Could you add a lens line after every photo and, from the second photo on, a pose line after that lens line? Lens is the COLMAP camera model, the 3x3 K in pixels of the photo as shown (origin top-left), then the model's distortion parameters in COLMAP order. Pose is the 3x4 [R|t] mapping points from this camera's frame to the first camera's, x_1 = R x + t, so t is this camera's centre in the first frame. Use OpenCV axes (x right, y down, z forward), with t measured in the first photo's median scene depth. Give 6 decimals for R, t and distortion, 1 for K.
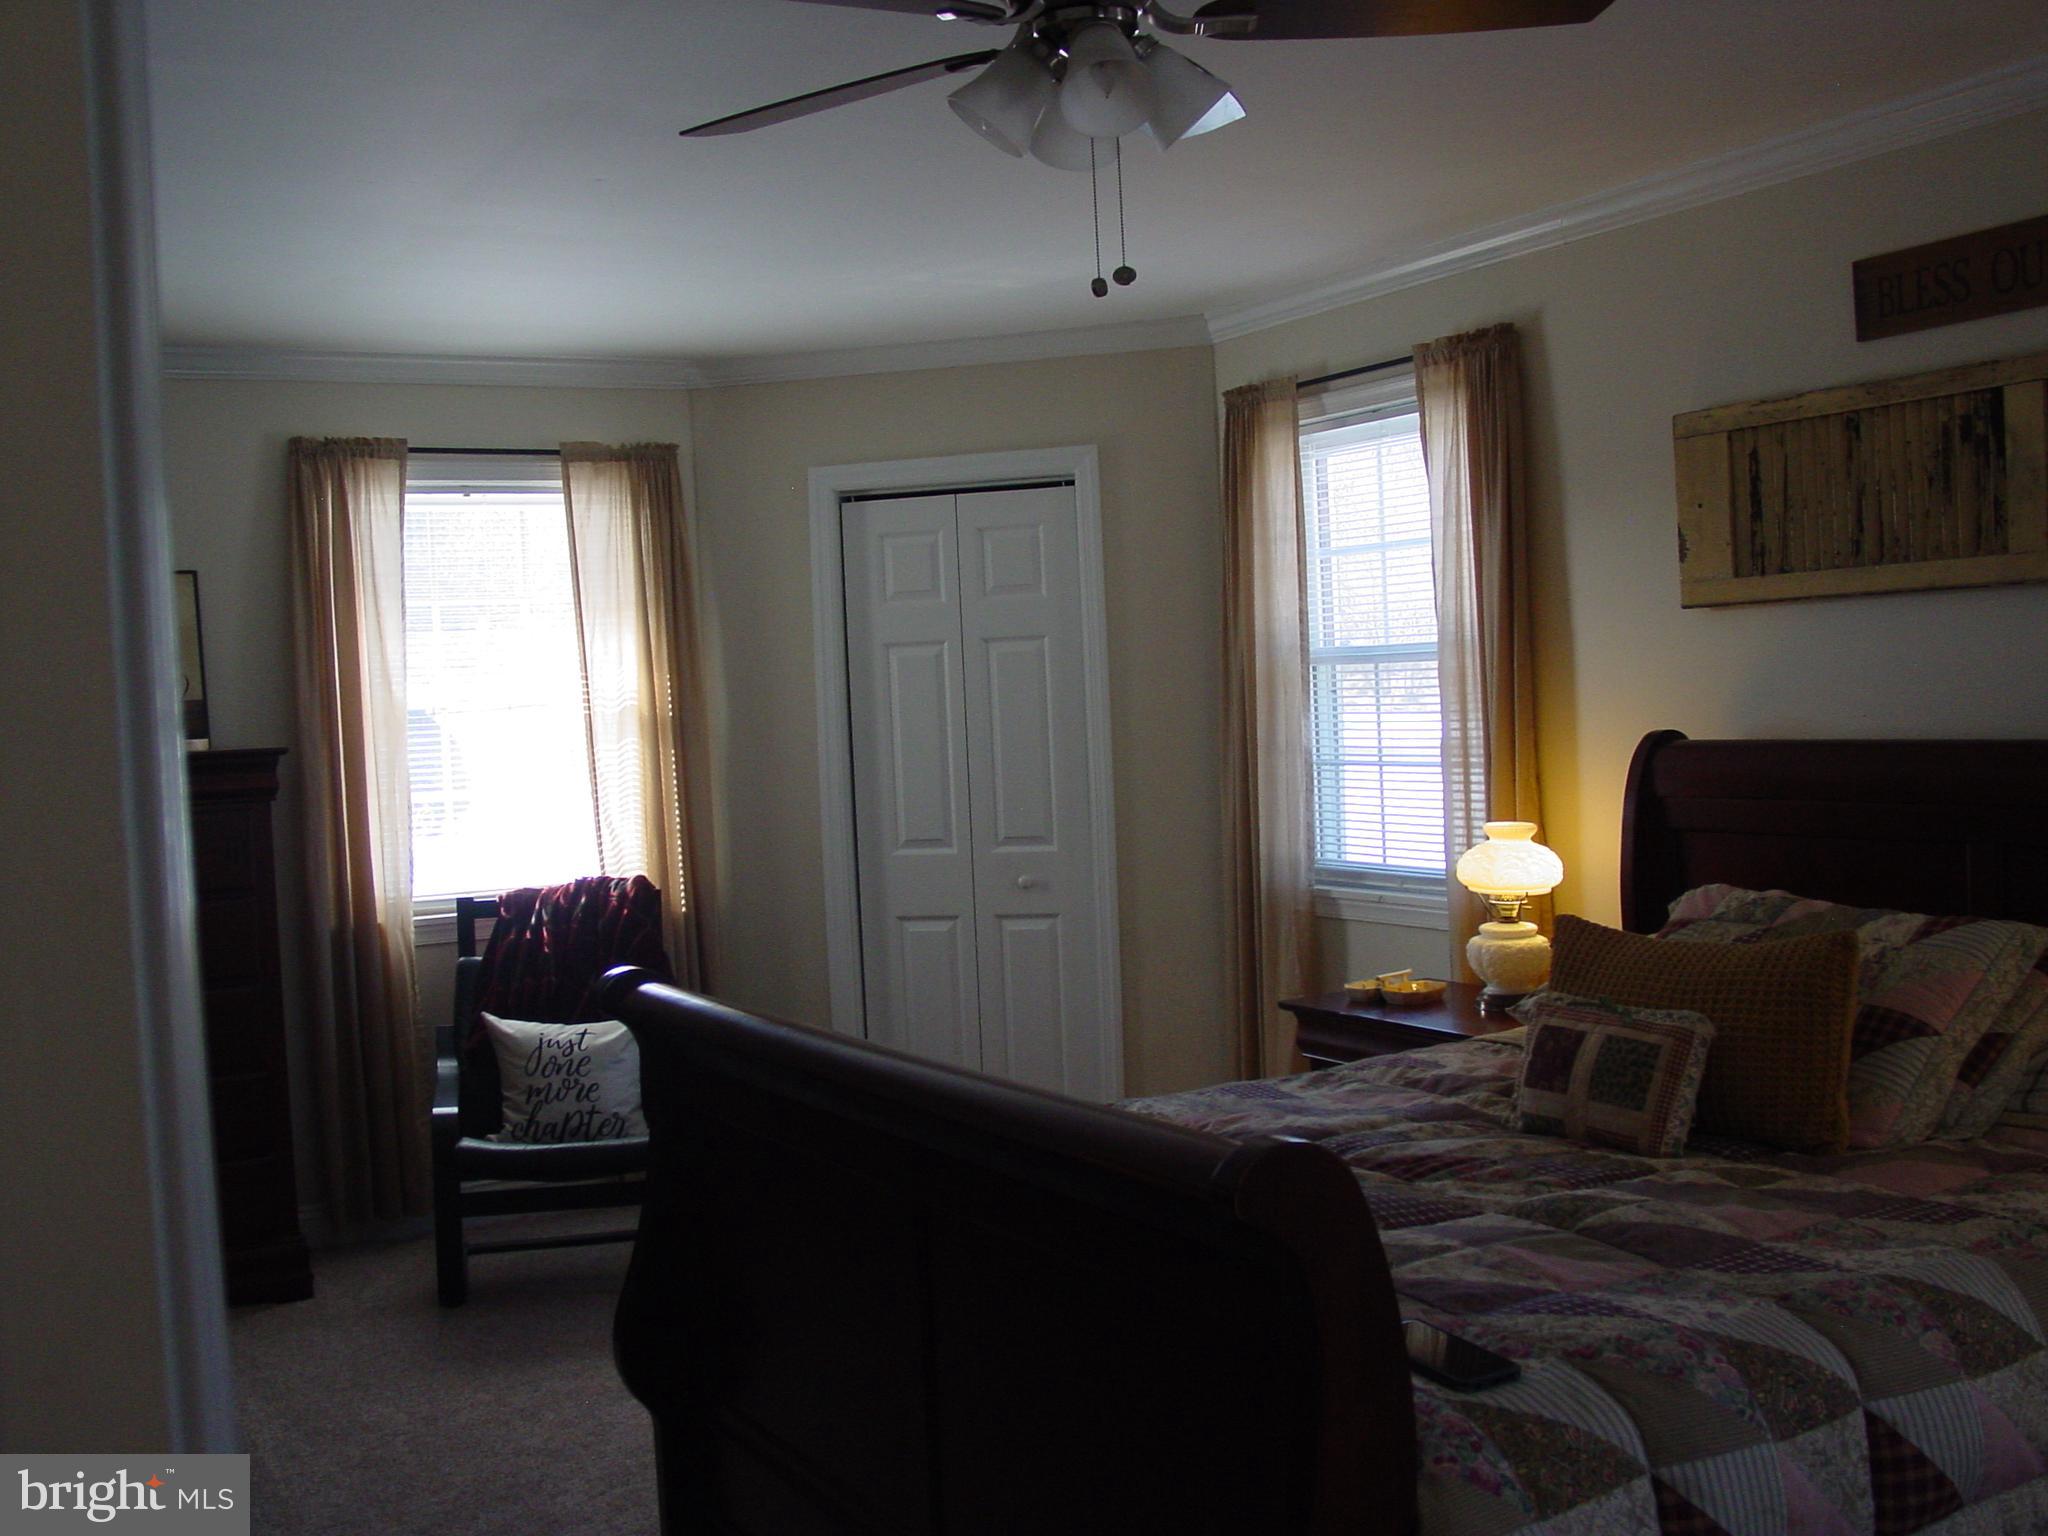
lens RADIAL K [[2022.4, 0, 1056.3], [0, 2022.4, 765.2], [0, 0, 1]] dist [-0.195034, 0.240401]
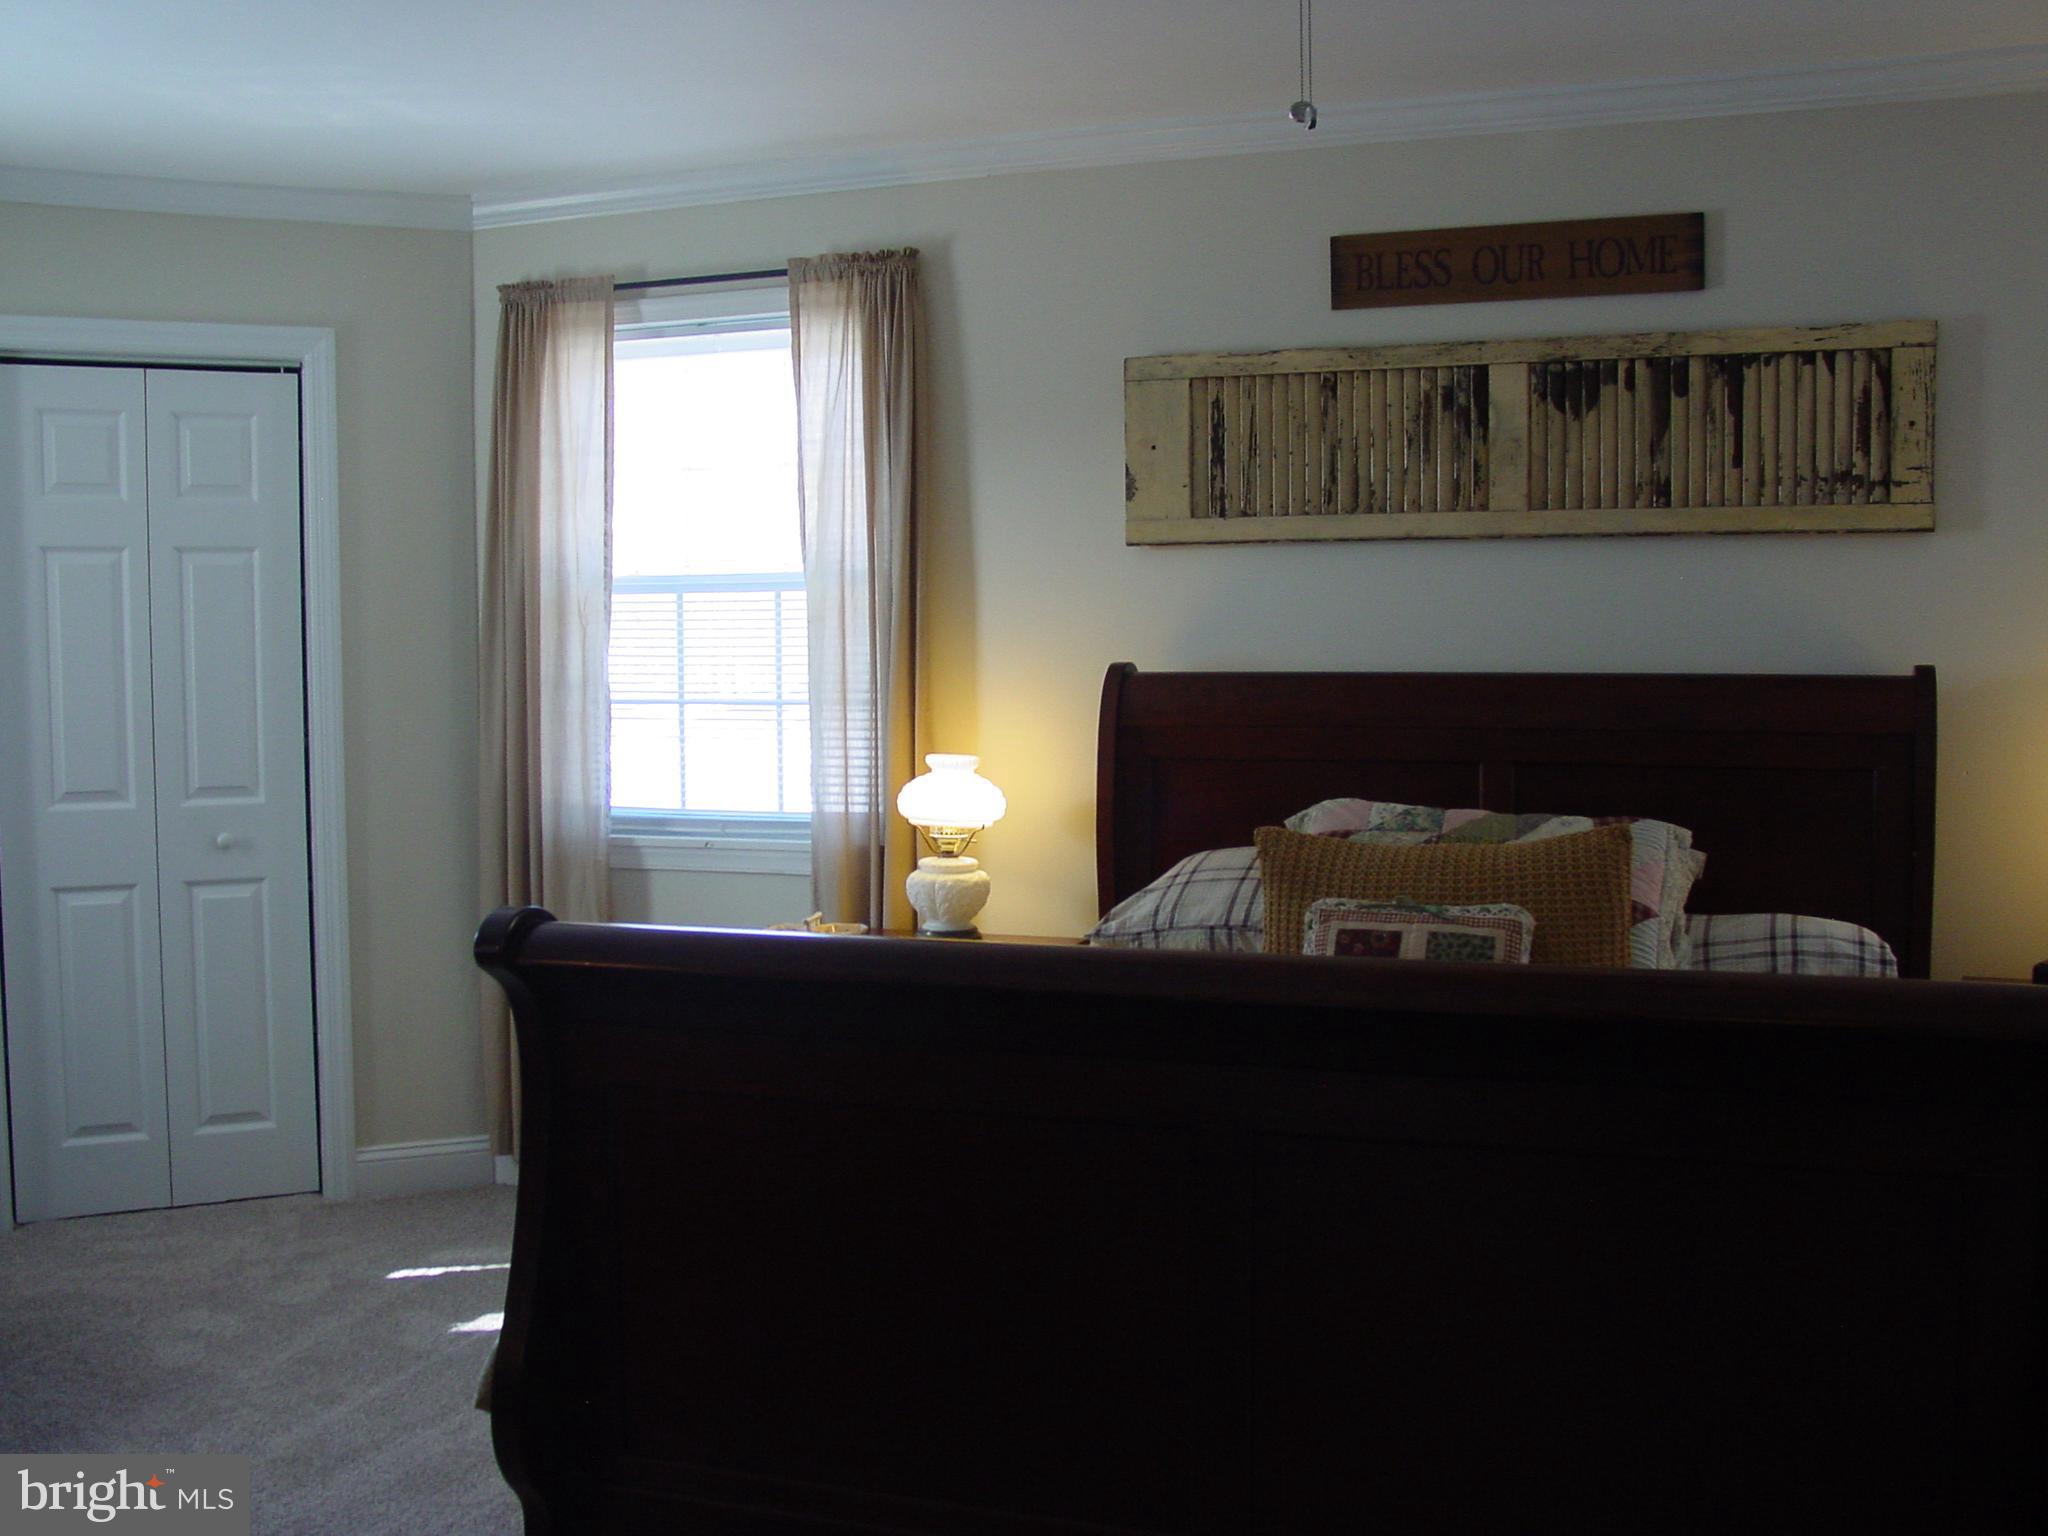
lens RADIAL K [[2022.4, 0, 1056.3], [0, 2022.4, 765.2], [0, 0, 1]] dist [-0.195034, 0.240401]
pose [[0.773921, -0.000159, 0.633282, -0.389501], [-0.003902, 0.999980, 0.005019, 0.030892], [-0.633270, -0.006355, 0.773905, 0.220609]]
